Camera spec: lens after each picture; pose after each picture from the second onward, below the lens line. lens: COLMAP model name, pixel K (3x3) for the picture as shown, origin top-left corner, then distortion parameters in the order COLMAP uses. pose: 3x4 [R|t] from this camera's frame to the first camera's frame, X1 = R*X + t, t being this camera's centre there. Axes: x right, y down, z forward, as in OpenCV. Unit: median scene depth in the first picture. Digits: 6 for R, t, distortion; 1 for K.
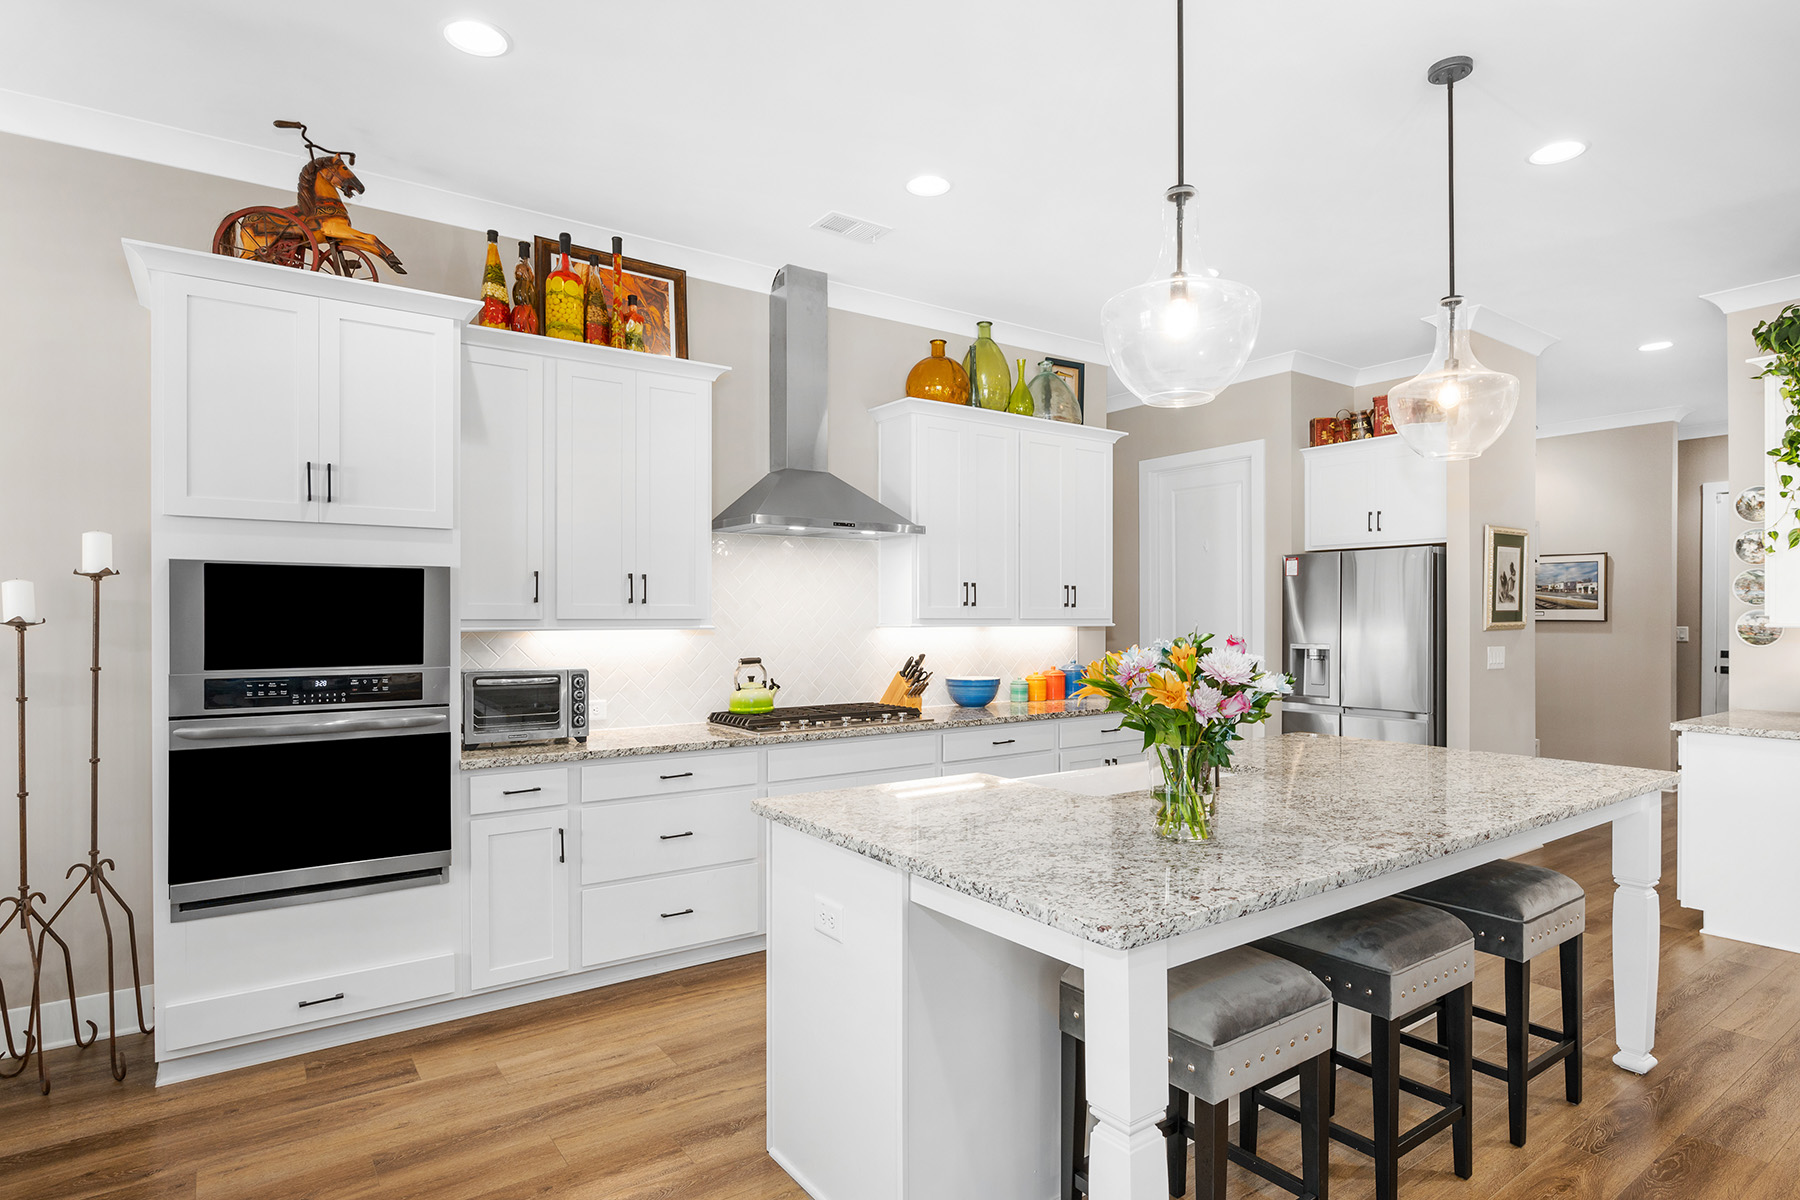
lens RADIAL K [[952.1, 0, 915.8], [0, 952.1, 610.6], [0, 0, 1]] dist [-0.004075, -0.002327]
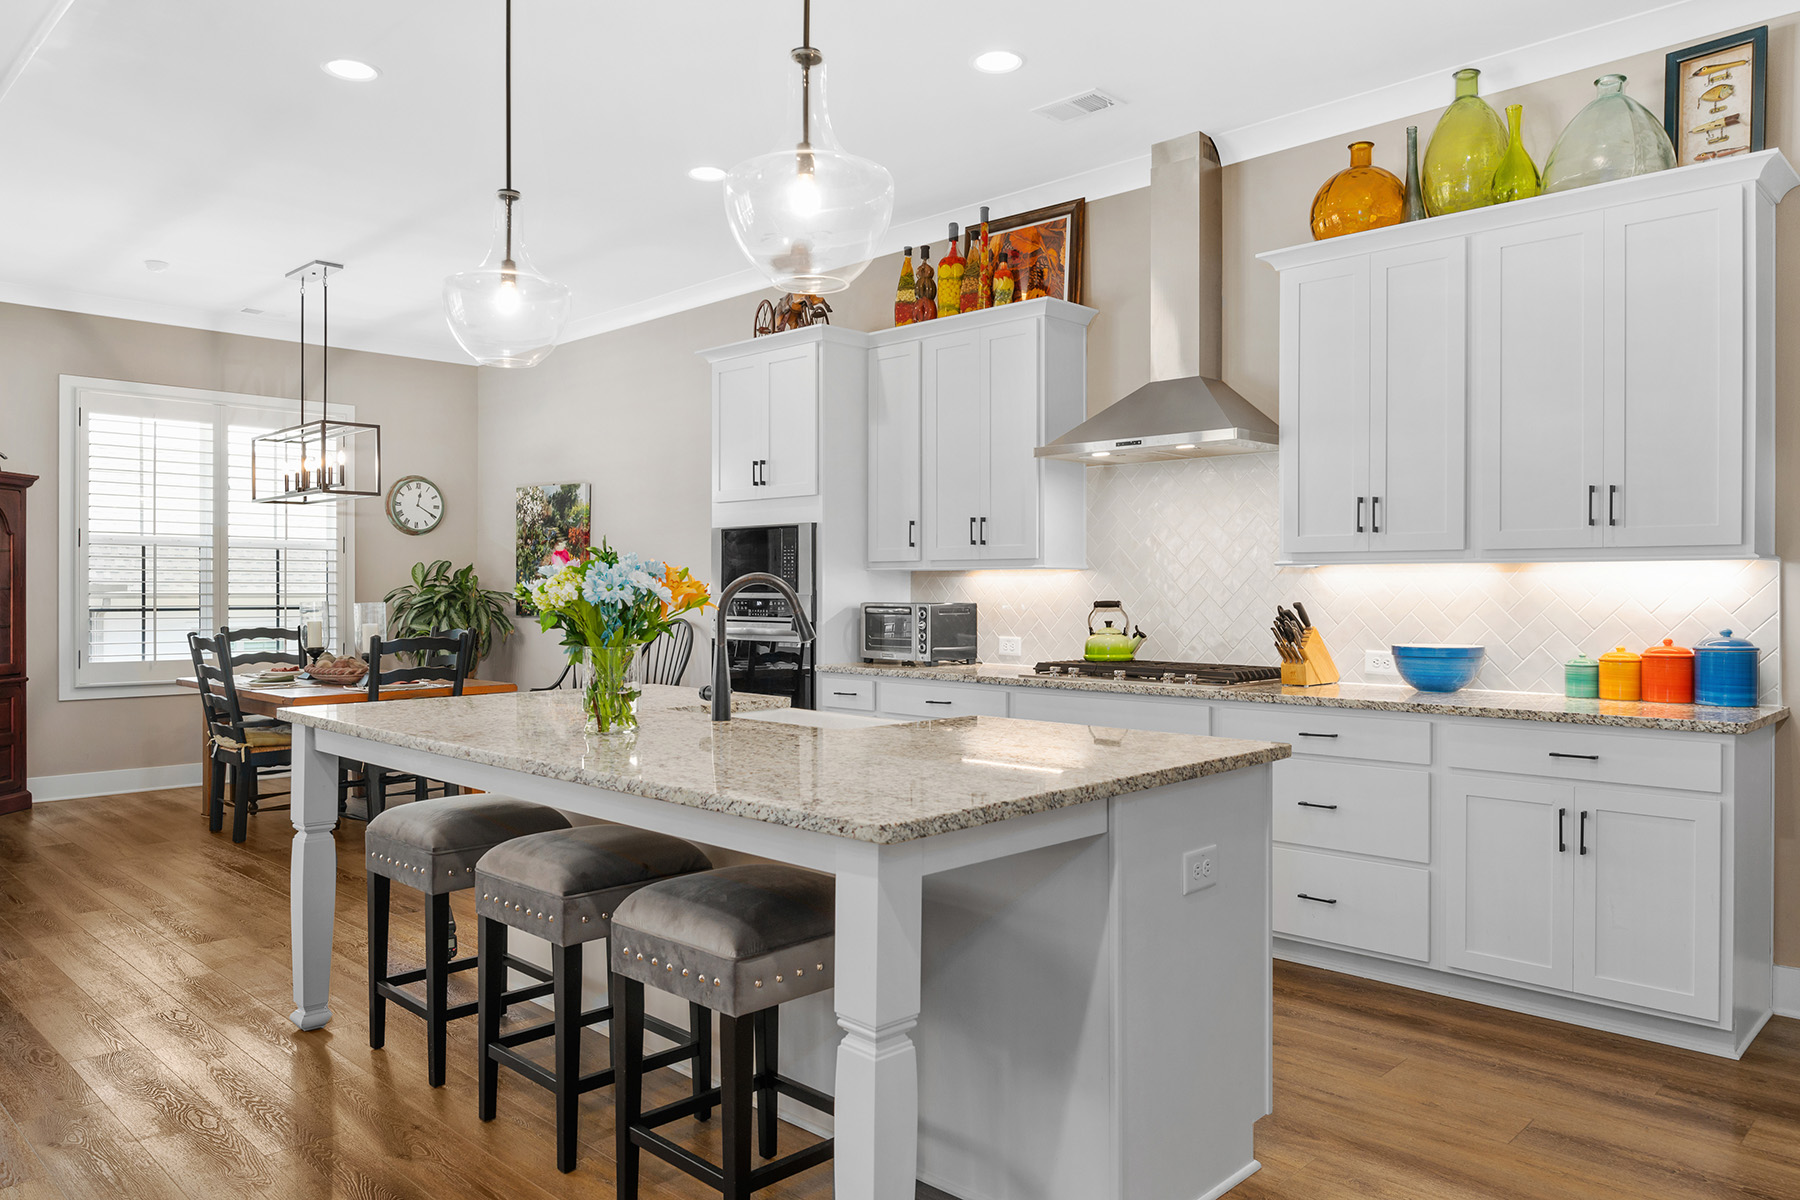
lens RADIAL K [[1240.6, 0, 923.1], [0, 1240.6, 593.9], [0, 0, 1]] dist [-0.033729, 0.021773]
pose [[0.182479, 0.002629, -0.983206, 1.040575], [0.006034, 0.999975, 0.003793, 0.040653], [0.983191, -0.006625, 0.182459, 0.663811]]
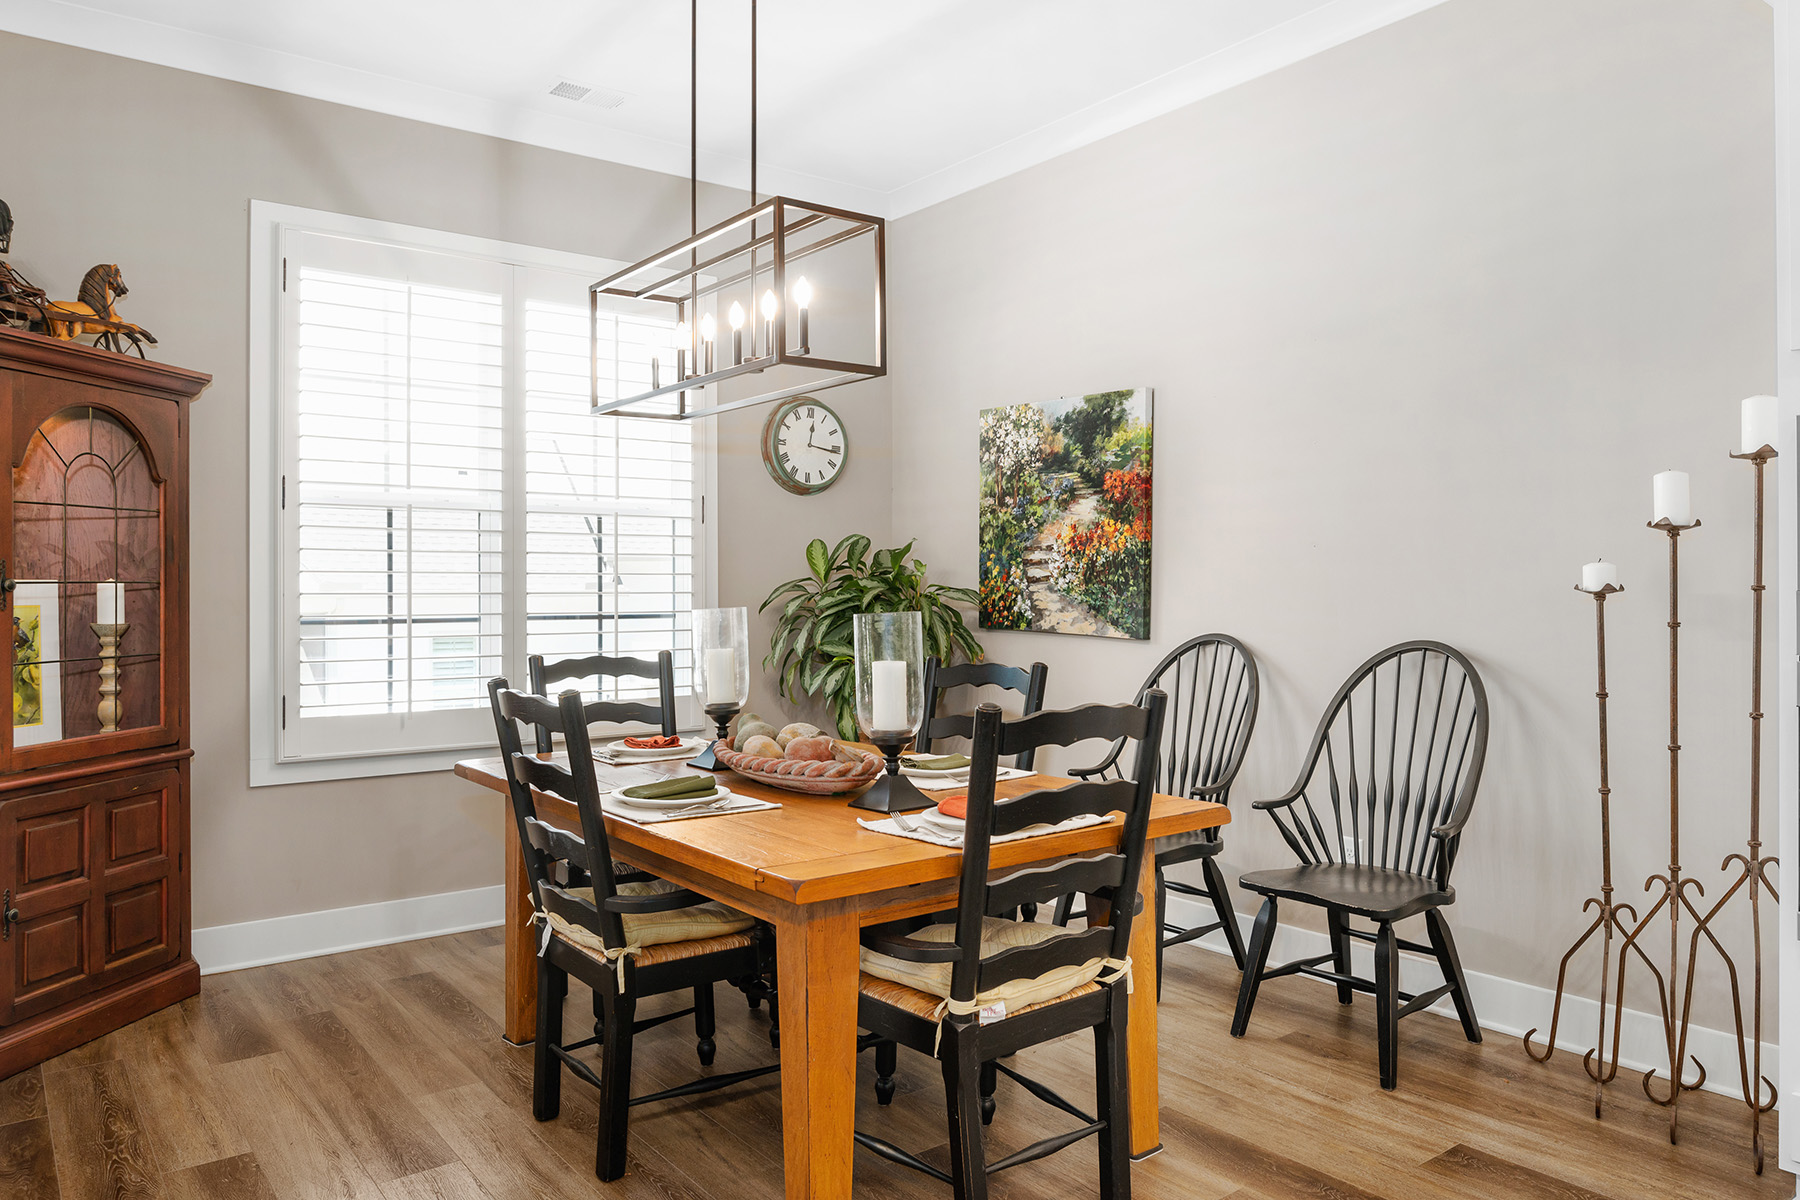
lens RADIAL K [[1240.6, 0, 917.0], [0, 1240.6, 590.4], [0, 0, 1]] dist [-0.033729, 0.021773]
pose [[0.030199, 0.000853, -0.999544, 0.030234], [0.009633, 0.999953, 0.001145, 0.041381], [0.999497, -0.009663, 0.030190, 0.246800]]
